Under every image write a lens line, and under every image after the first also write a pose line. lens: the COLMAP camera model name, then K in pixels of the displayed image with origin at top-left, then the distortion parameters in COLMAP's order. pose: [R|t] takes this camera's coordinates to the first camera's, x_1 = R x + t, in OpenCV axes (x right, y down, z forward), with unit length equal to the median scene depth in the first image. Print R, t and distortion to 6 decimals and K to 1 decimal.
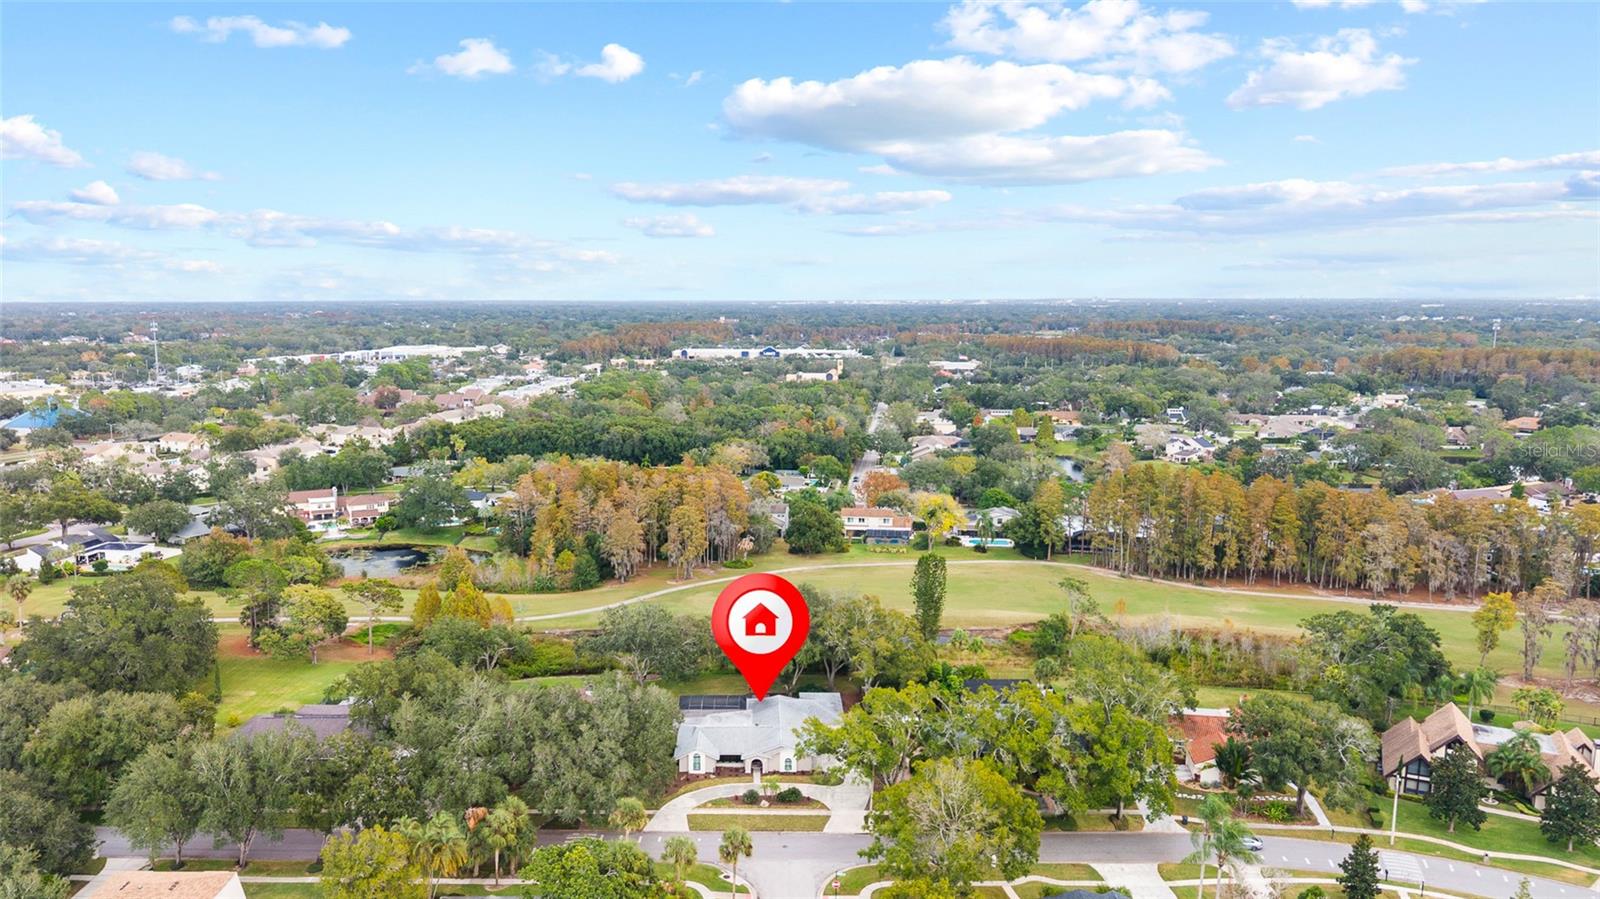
lens RADIAL K [[1099.4, 0, 800.0], [0, 1099.4, 449.5], [0, 0, 1]] dist [0.009713, -0.001999]
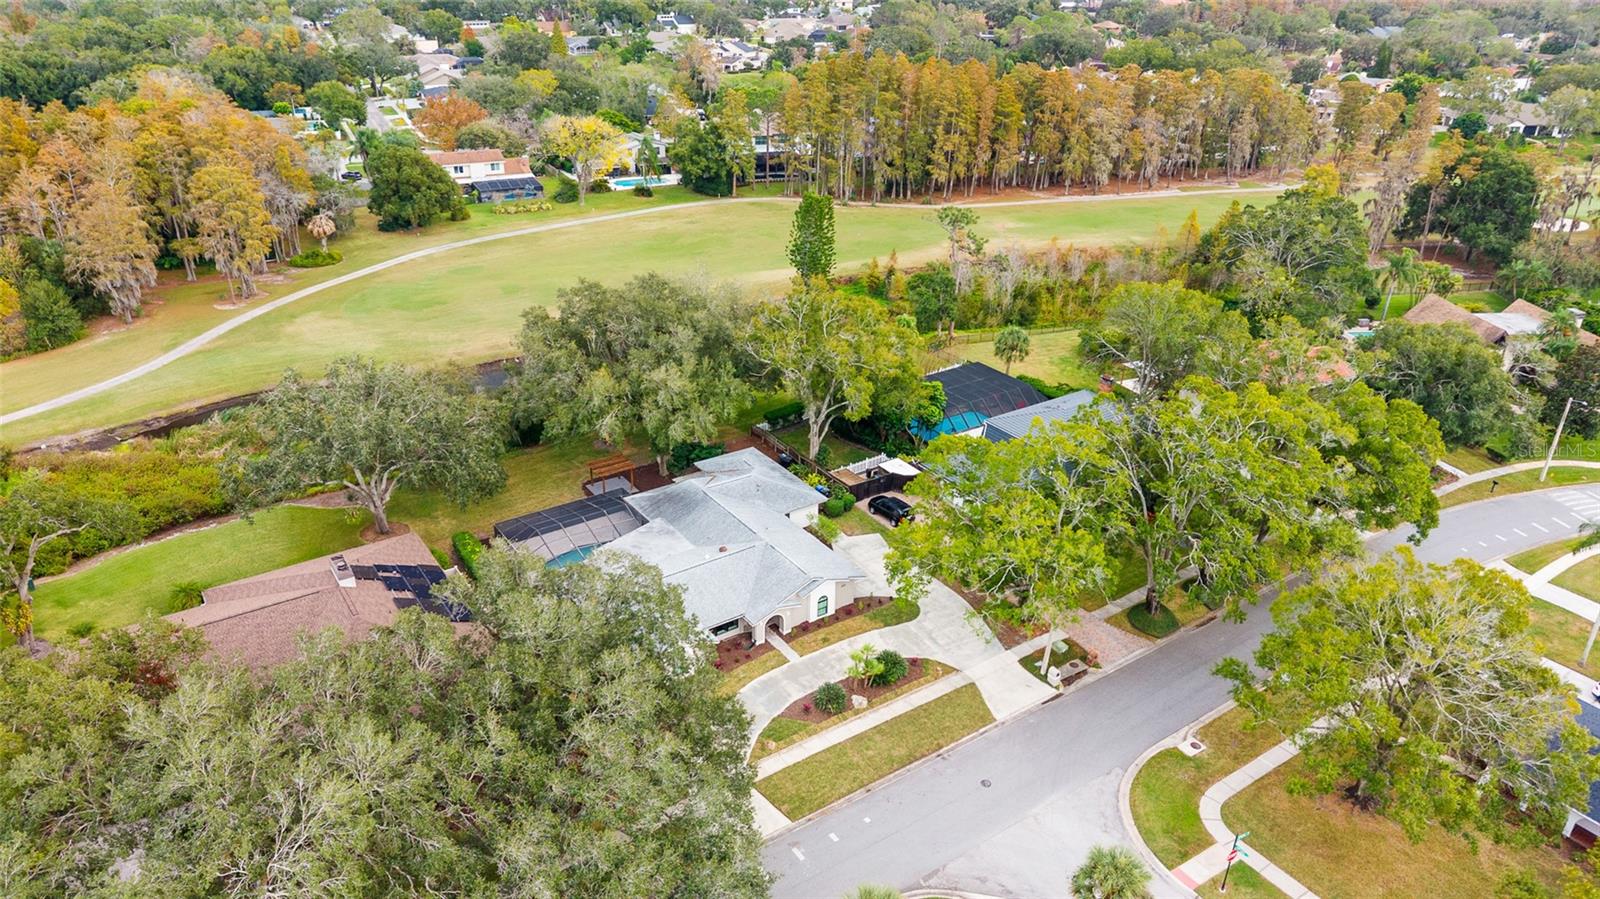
lens RADIAL K [[1099.4, 0, 800.0], [0, 1099.4, 449.5], [0, 0, 1]] dist [0.009713, -0.001999]
pose [[0.841850, -0.226710, 0.489786, -0.153861], [0.064849, 0.943412, 0.325219, 0.023761], [-0.535801, -0.242023, 0.808914, 0.346204]]
